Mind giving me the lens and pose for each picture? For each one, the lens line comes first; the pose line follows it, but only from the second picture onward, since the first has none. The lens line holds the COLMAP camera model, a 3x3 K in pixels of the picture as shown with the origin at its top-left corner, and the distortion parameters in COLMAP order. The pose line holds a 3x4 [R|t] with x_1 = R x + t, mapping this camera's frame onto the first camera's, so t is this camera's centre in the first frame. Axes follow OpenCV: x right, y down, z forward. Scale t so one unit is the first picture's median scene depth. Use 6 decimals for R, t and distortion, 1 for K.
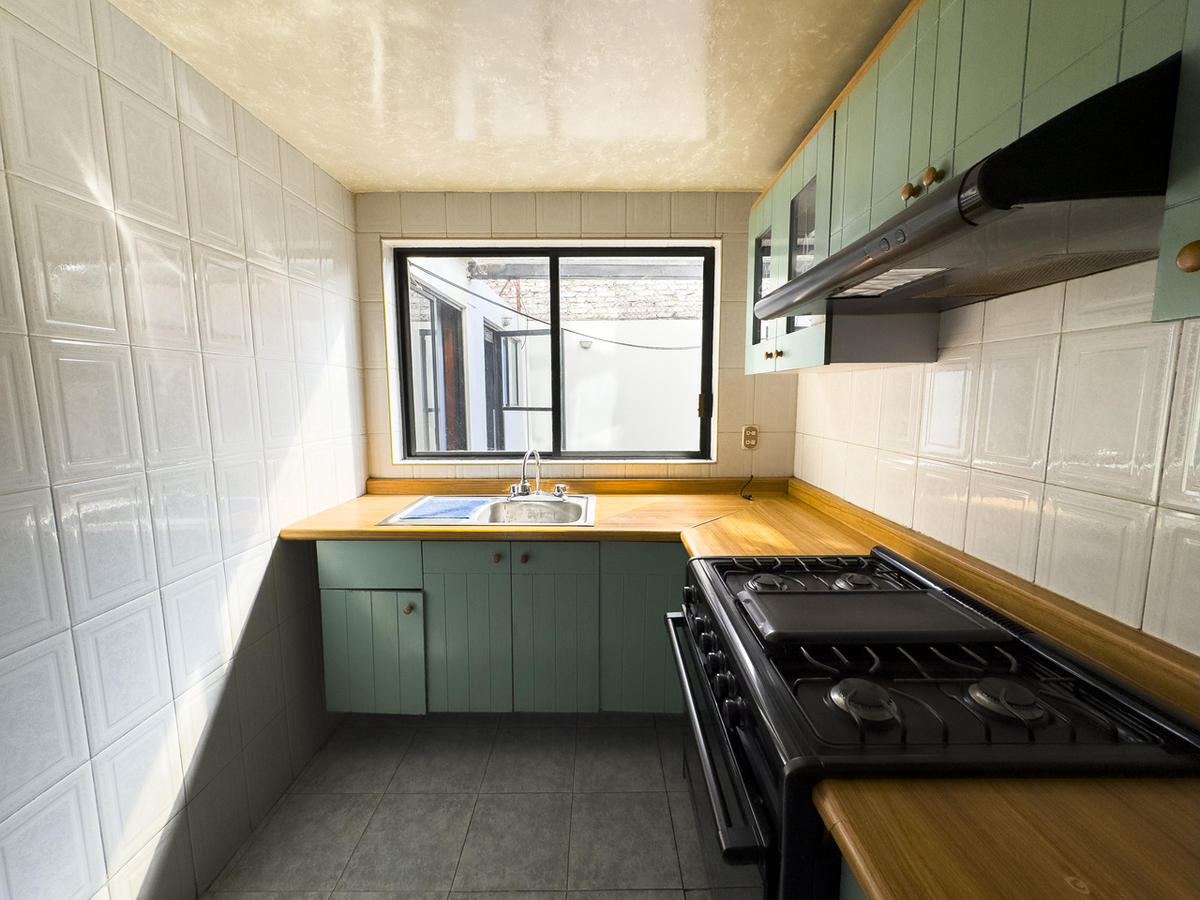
lens RADIAL K [[452.7, 0, 591.1], [0, 452.7, 446.1], [0, 0, 1]] dist [-0.006810, -0.000048]
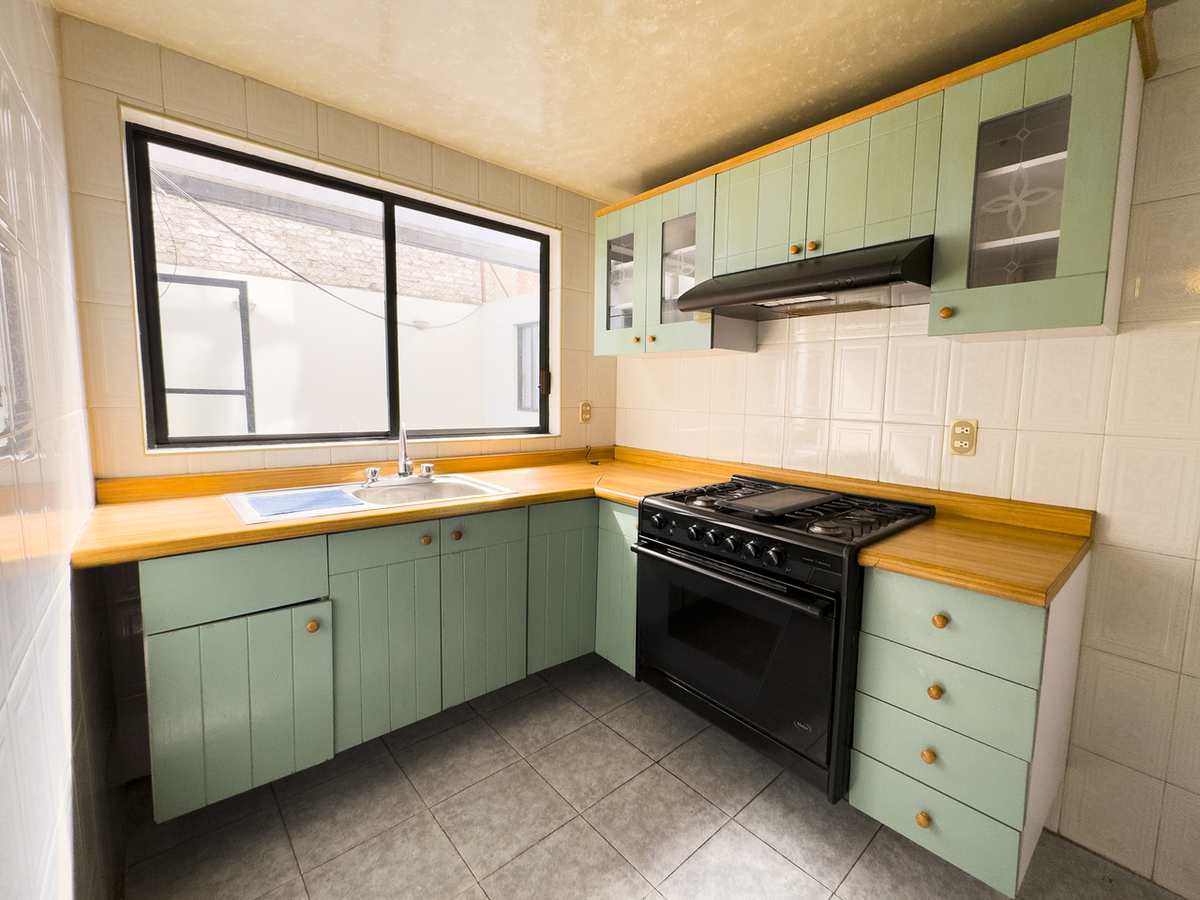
lens RADIAL K [[508.3, 0, 611.8], [0, 508.3, 446.5], [0, 0, 1]] dist [-0.013762, 0.000409]
pose [[0.745361, -0.043251, 0.665257, -0.463590], [0.044720, 0.998889, 0.014838, 0.052387], [-0.665160, 0.018691, 0.746467, 0.012915]]
